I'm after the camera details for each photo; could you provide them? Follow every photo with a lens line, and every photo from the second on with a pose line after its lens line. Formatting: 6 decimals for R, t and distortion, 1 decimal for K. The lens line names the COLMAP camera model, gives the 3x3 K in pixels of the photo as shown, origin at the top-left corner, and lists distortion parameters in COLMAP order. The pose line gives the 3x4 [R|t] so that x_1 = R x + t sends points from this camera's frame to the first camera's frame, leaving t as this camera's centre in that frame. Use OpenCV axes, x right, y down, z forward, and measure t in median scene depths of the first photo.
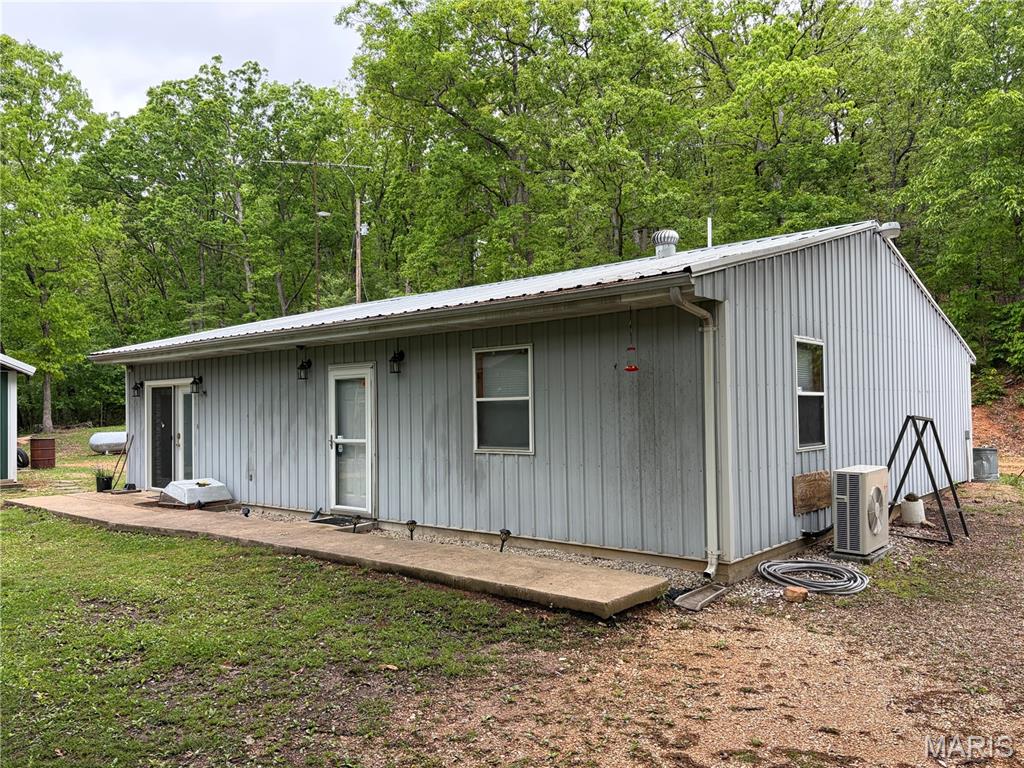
lens RADIAL K [[795.8, 0, 512.3], [0, 795.8, 388.2], [0, 0, 1]] dist [0.050251, -0.057117]
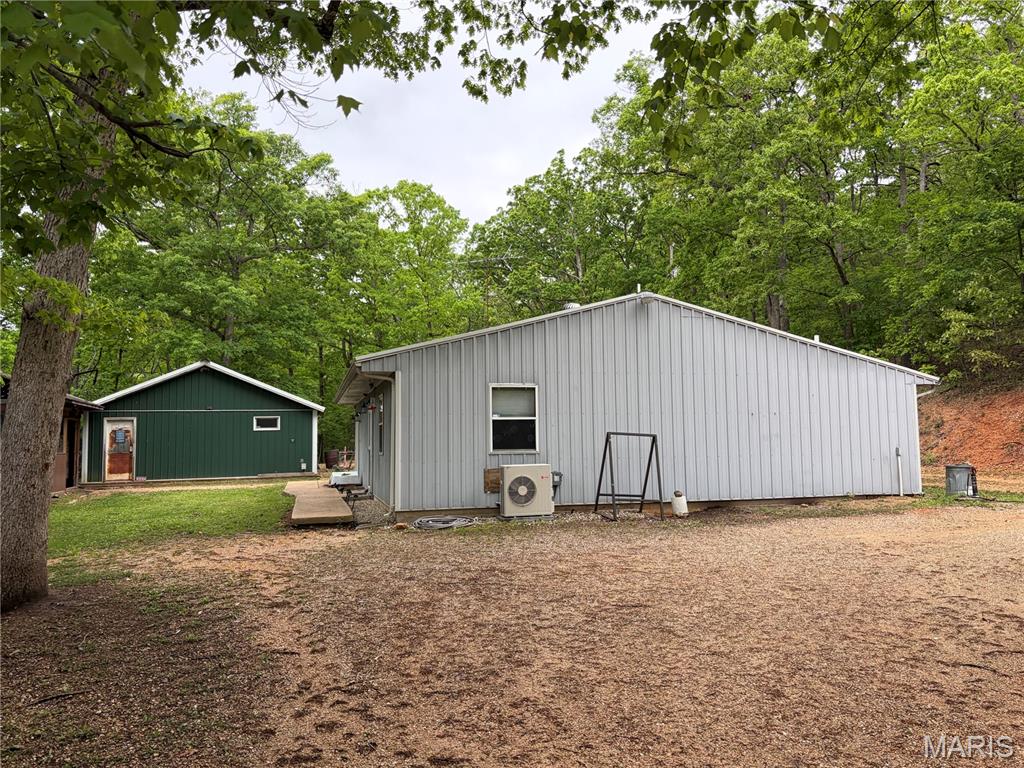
lens RADIAL K [[795.8, 0, 520.2], [0, 795.8, 381.0], [0, 0, 1]] dist [0.050251, -0.057117]
pose [[0.833495, -0.043106, -0.550842, 0.345169], [0.023635, 0.998821, -0.042400, -0.000112], [0.552021, 0.022321, 0.833532, -0.097843]]
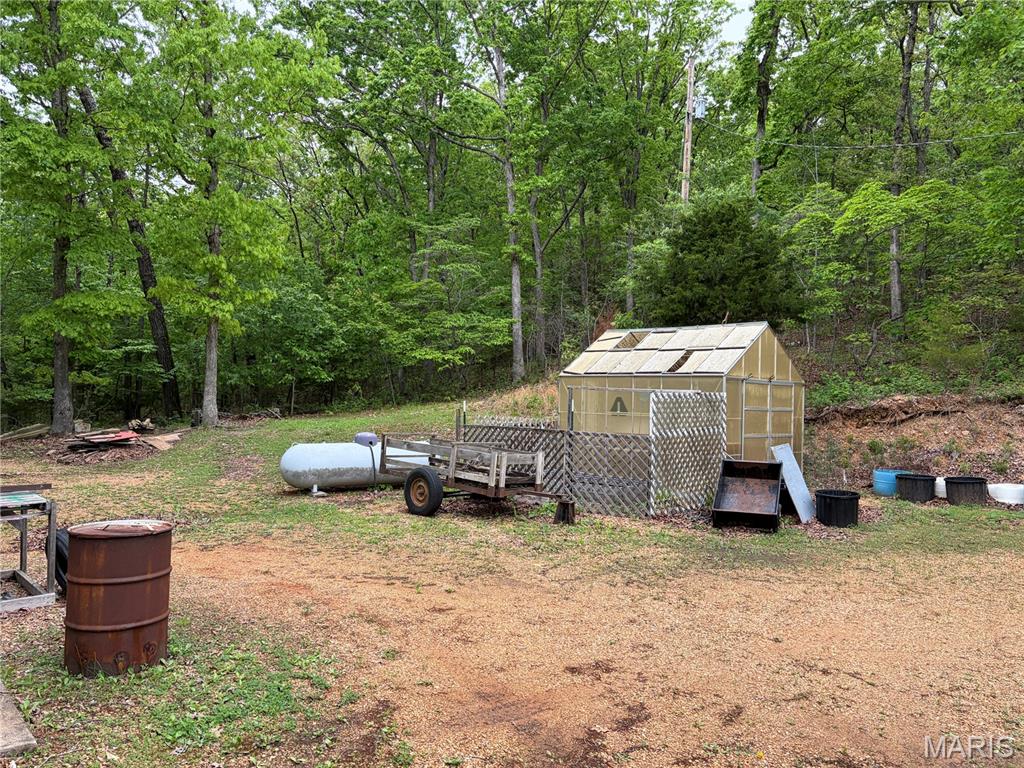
lens RADIAL K [[795.8, 0, 487.5], [0, 795.8, 370.6], [0, 0, 1]] dist [0.050251, -0.057117]
pose [[0.975953, 0.041751, -0.213944, -0.263306], [-0.042898, 0.999079, -0.000717, 0.008026], [0.213717, 0.009878, 0.976846, 0.483331]]
